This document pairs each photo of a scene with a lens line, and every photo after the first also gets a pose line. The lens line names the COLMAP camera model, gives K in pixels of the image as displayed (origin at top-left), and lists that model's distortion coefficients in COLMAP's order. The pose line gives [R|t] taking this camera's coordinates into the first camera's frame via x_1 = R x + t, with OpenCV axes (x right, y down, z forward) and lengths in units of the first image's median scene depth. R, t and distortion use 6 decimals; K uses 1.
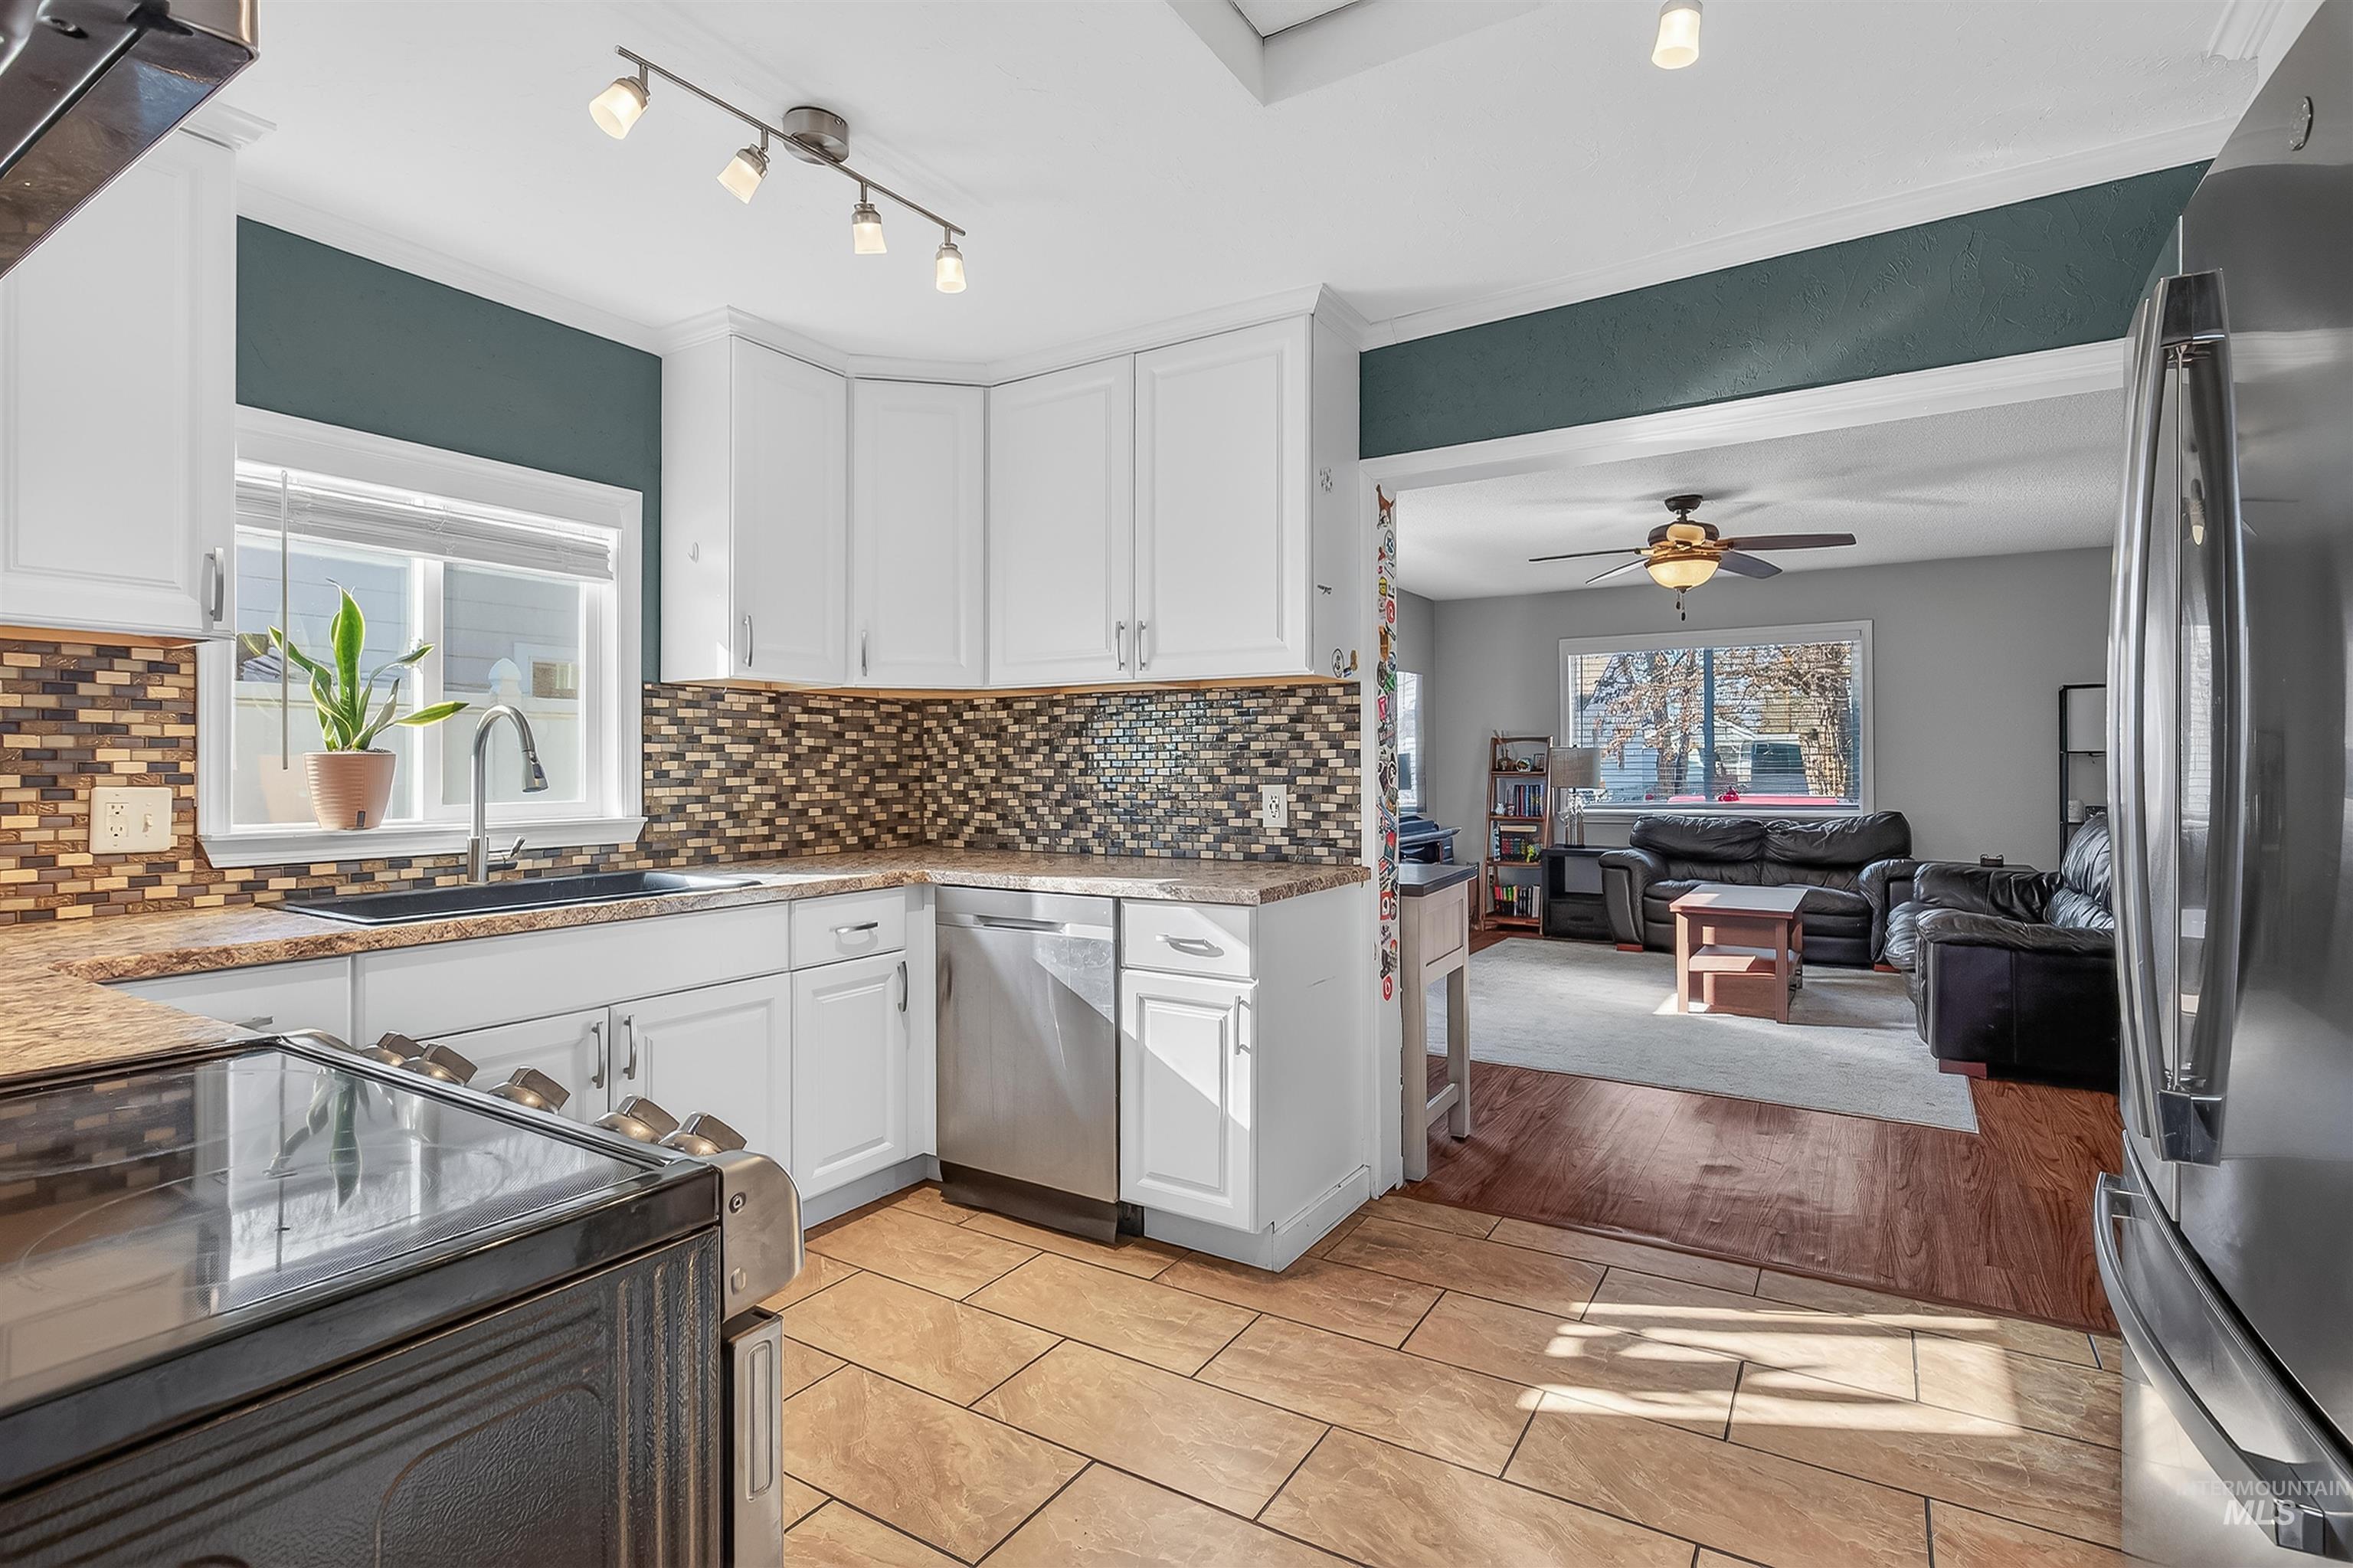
lens RADIAL K [[1120.5, 0, 1187.9], [0, 1120.5, 761.0], [0, 0, 1]] dist [0.000354, 0.000524]
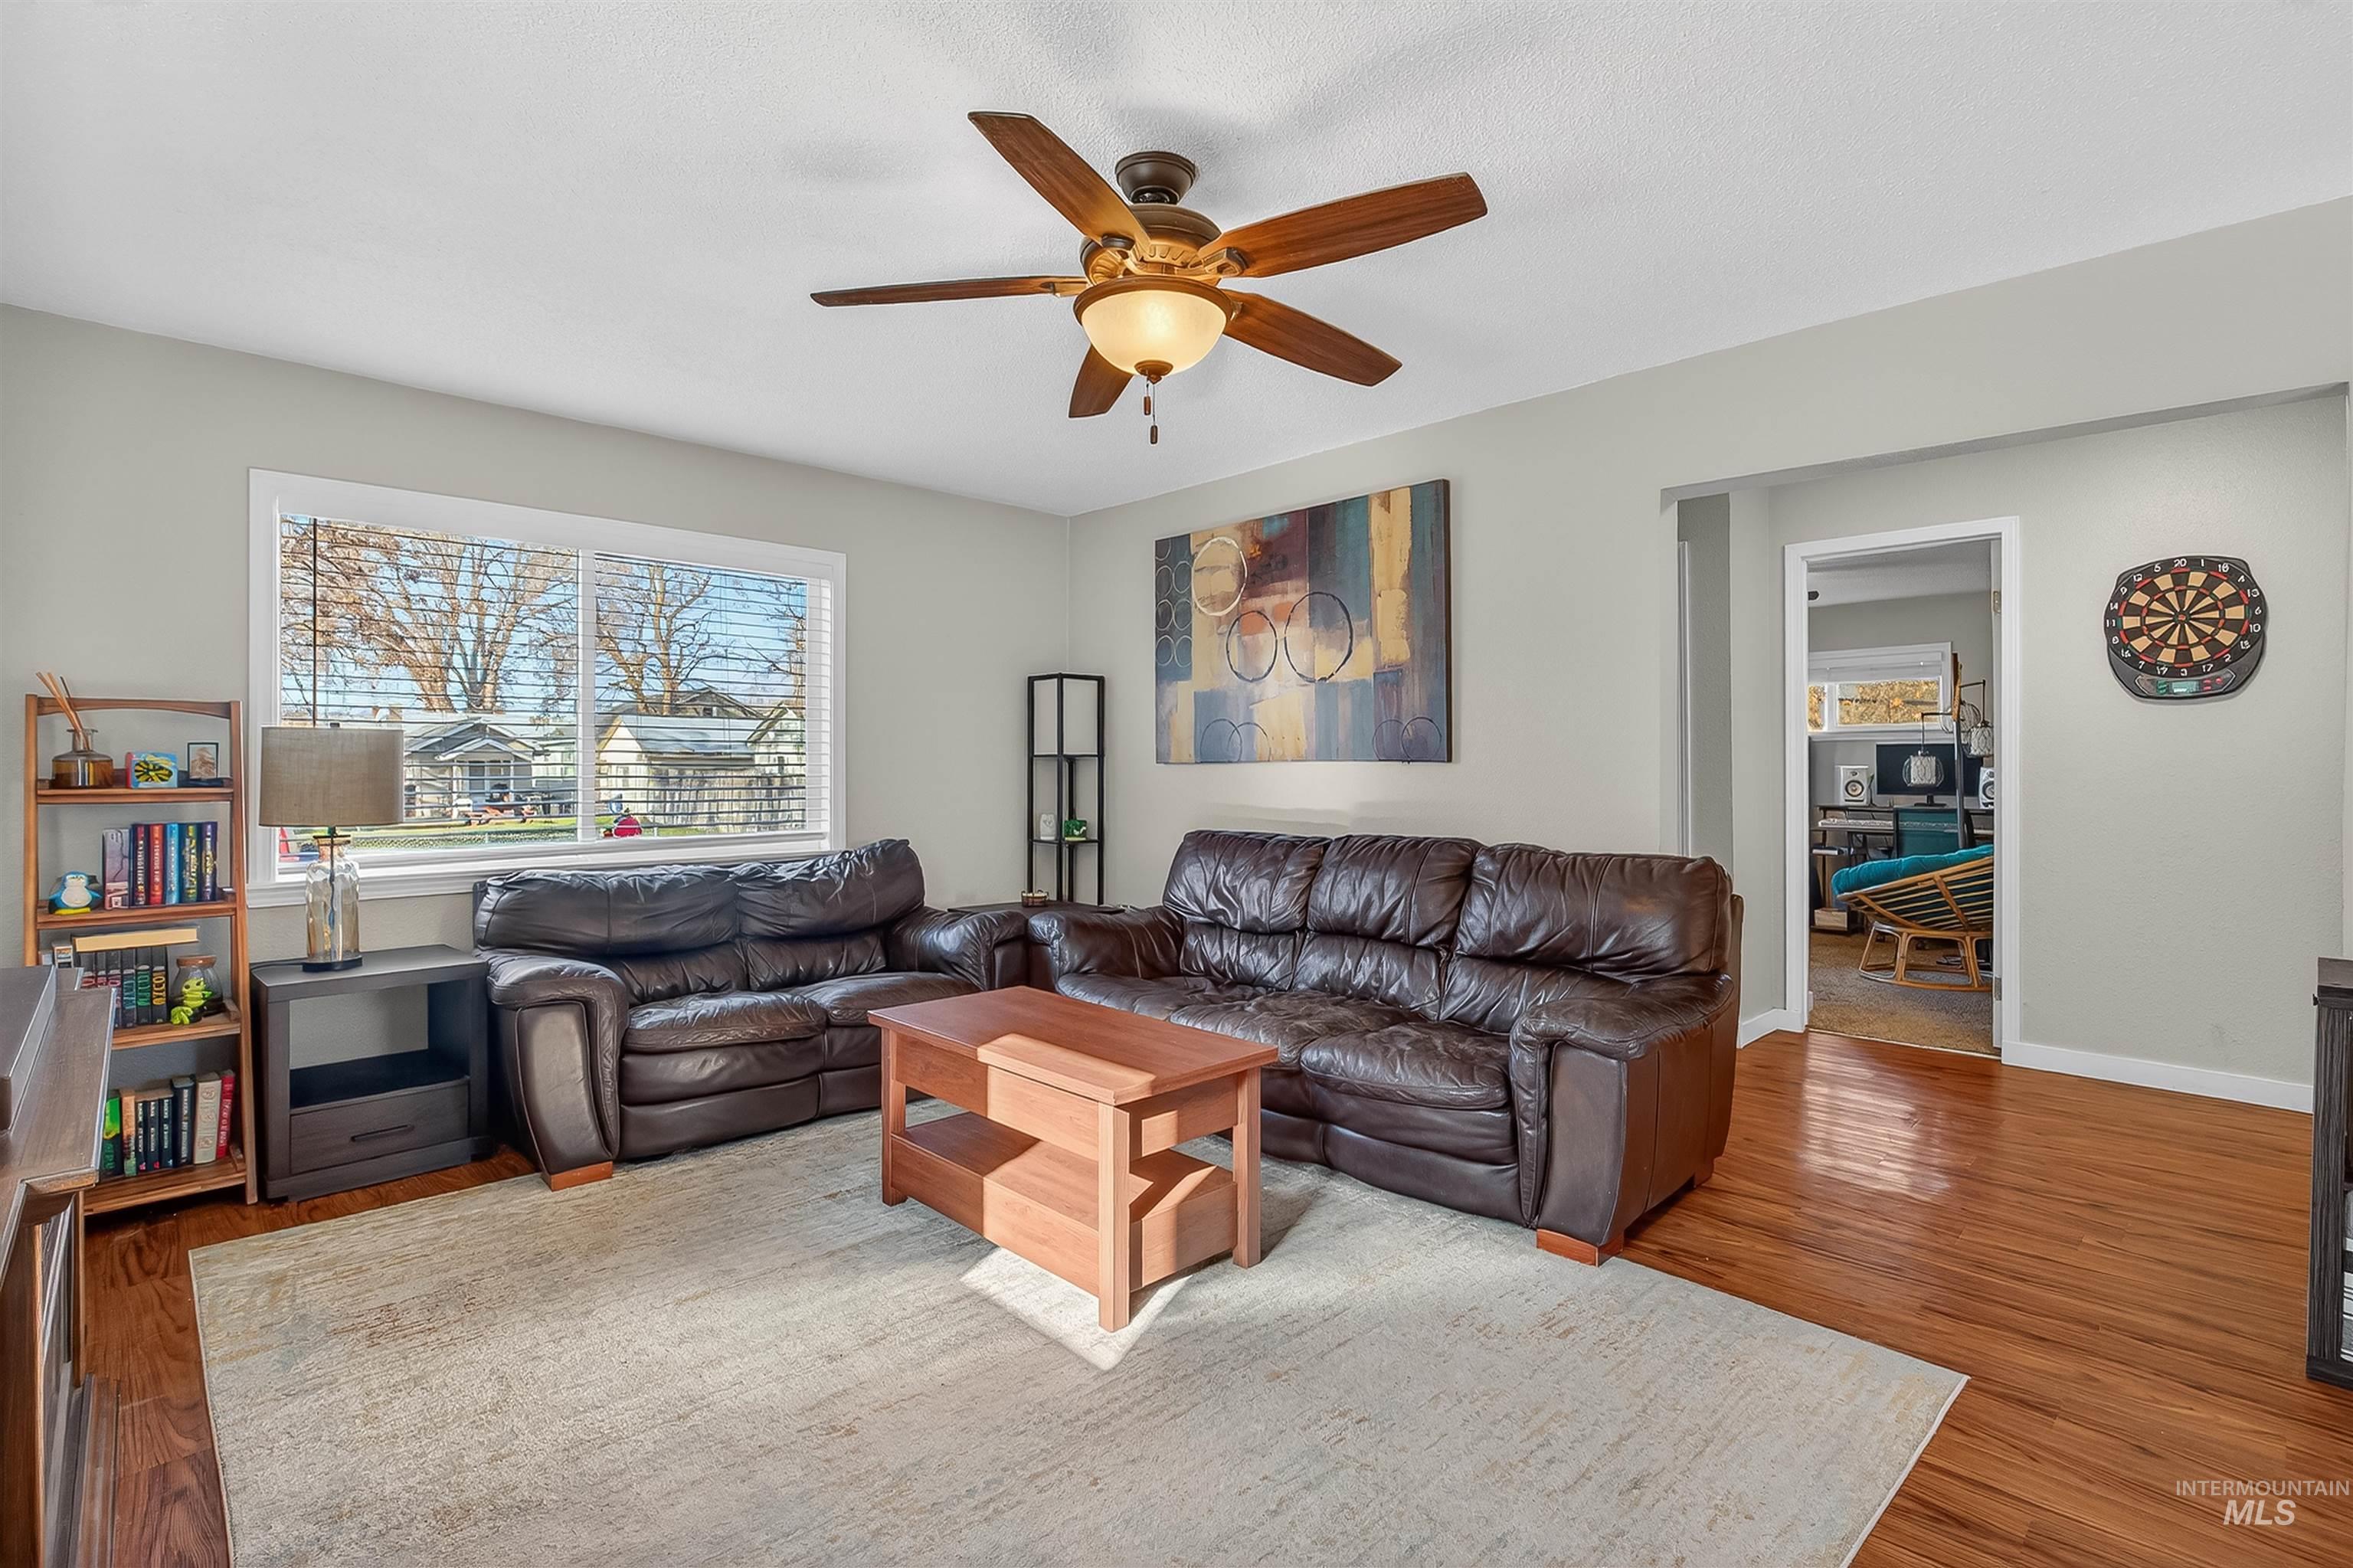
lens RADIAL K [[1110.4, 0, 1187.7], [0, 1110.4, 762.8], [0, 0, 1]] dist [0.000915, 0.000872]
pose [[0.235420, 0.006896, 0.971869, 0.014260], [-0.003152, 0.999975, -0.006332, 0.002619], [-0.971889, -0.001573, 0.235436, 0.664019]]
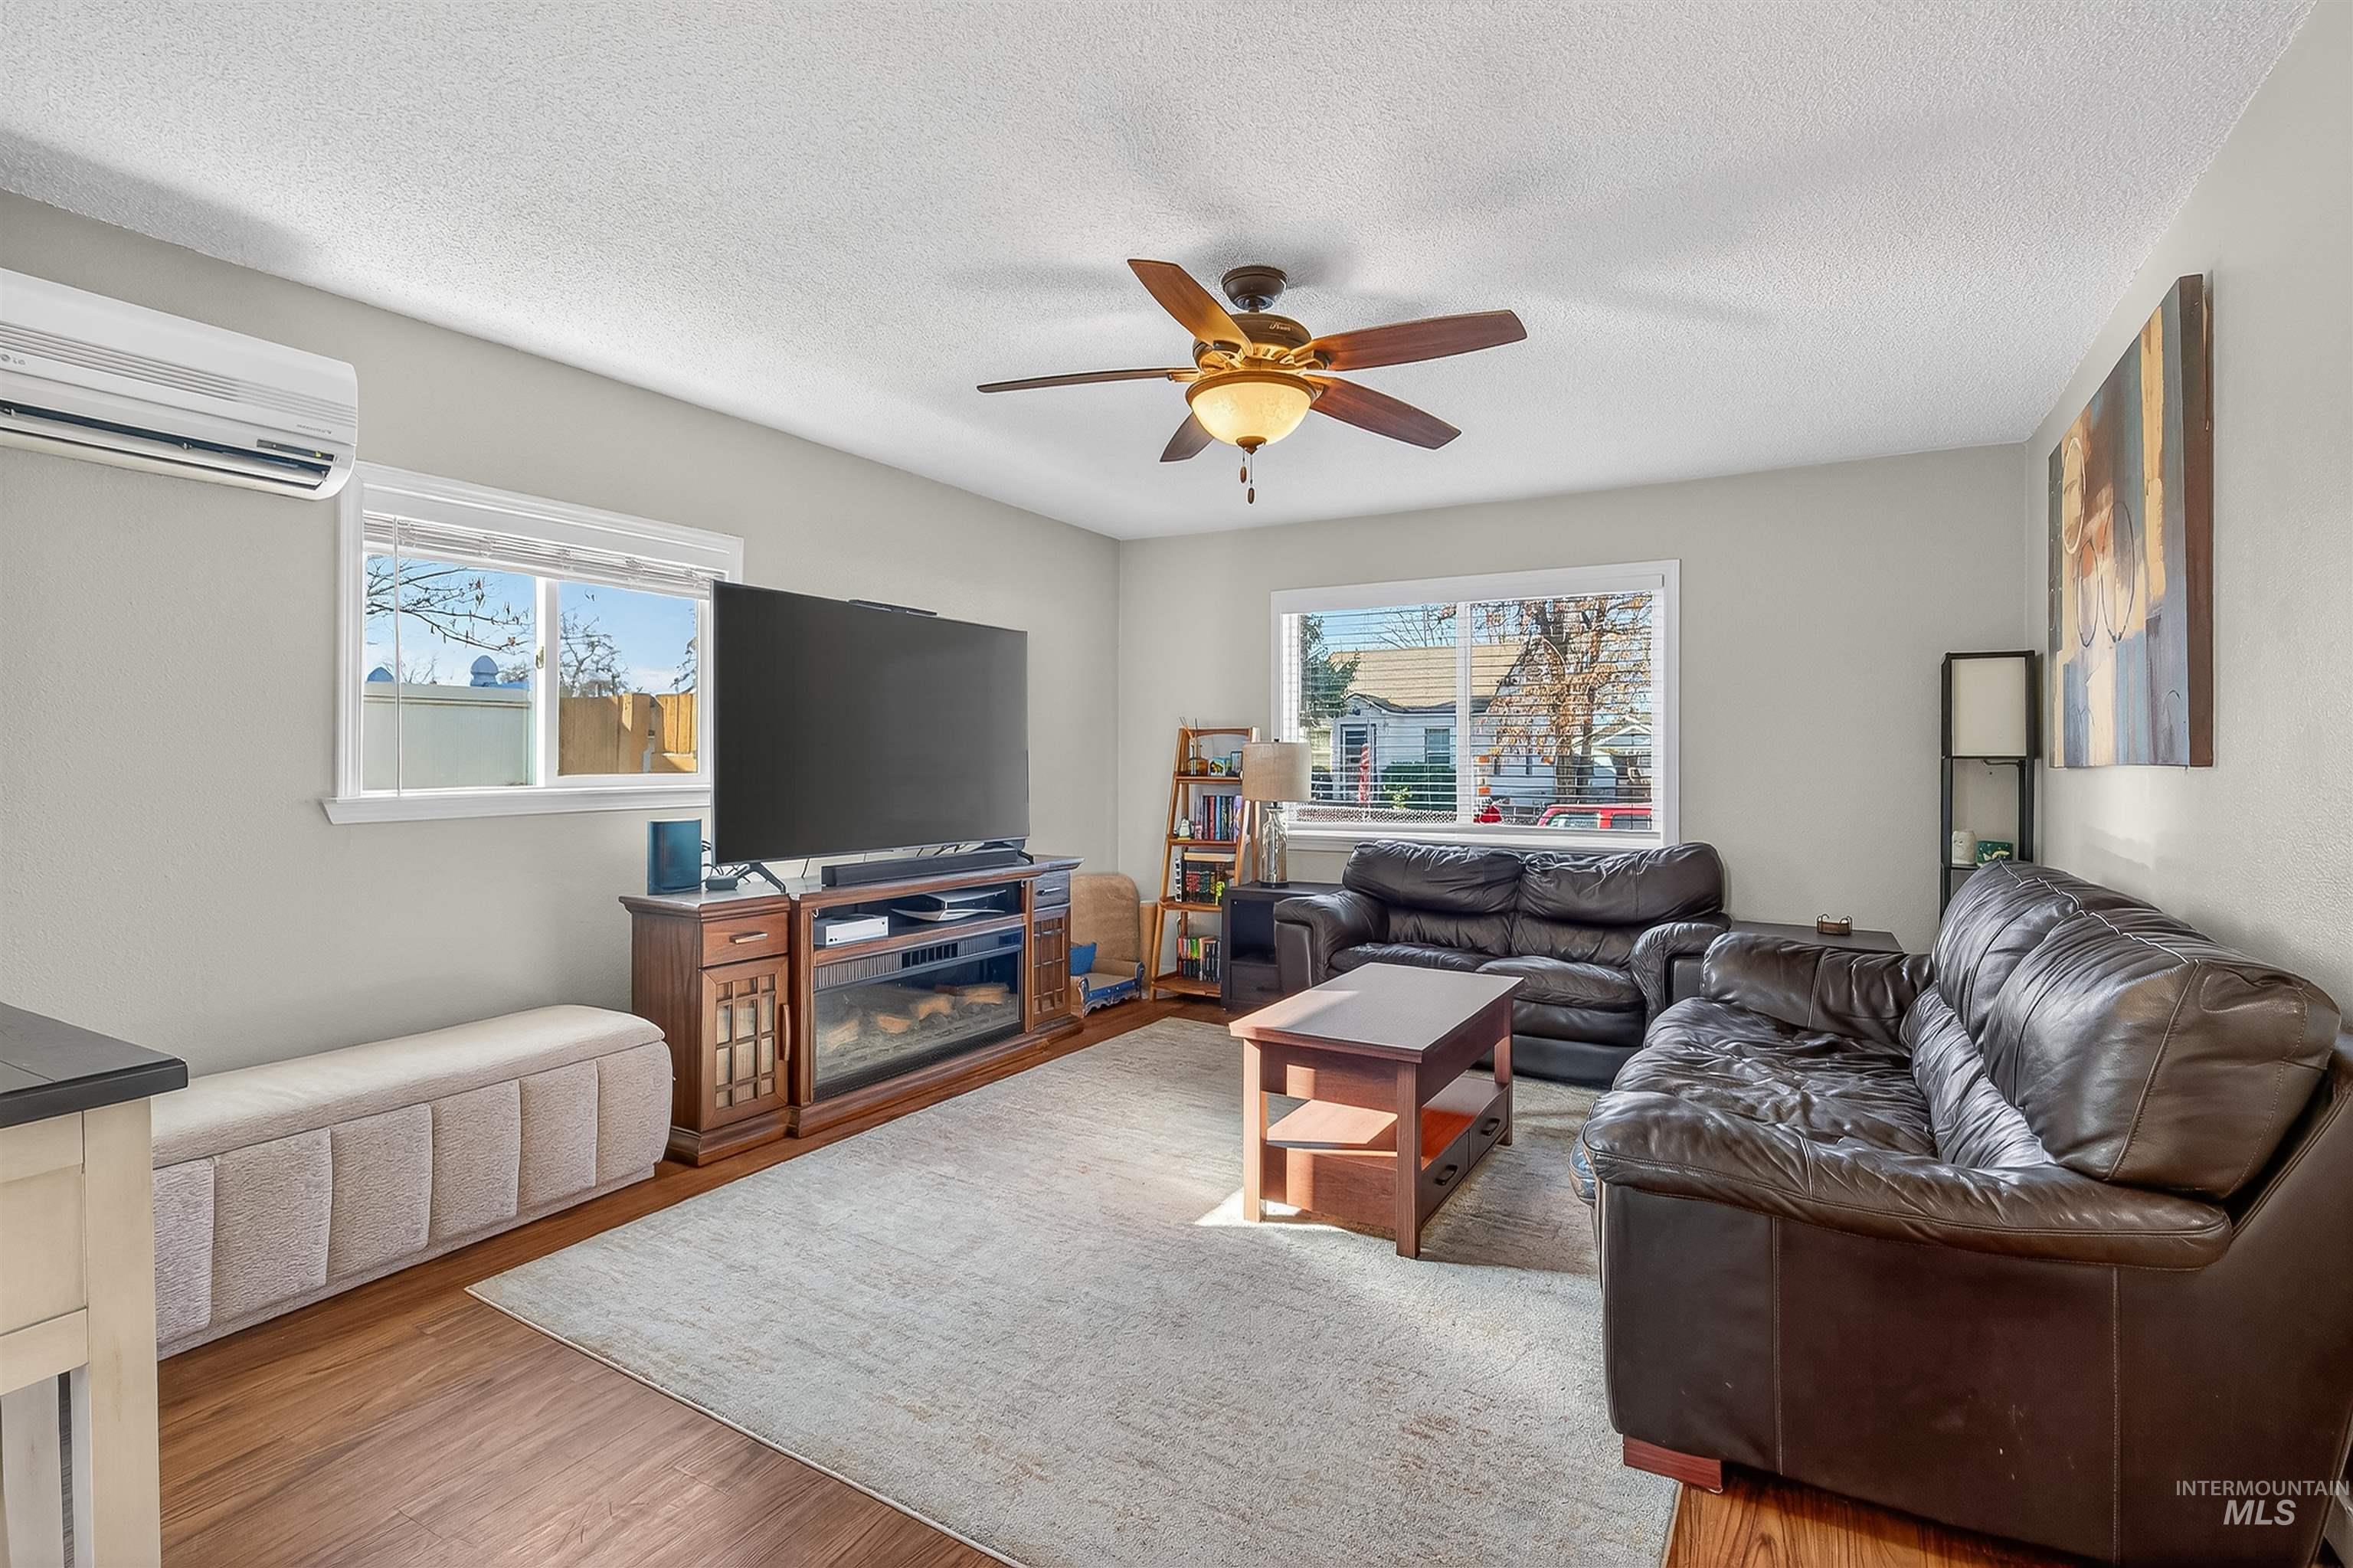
lens RADIAL K [[1103.8, 0, 1179.8], [0, 1103.8, 768.8], [0, 0, 1]] dist [-0.000582, 0.000225]
pose [[0.999239, 0.010580, 0.037535, 0.292770], [-0.010897, 0.999907, 0.008235, -0.001255], [-0.037445, -0.008638, 0.999261, 0.352208]]
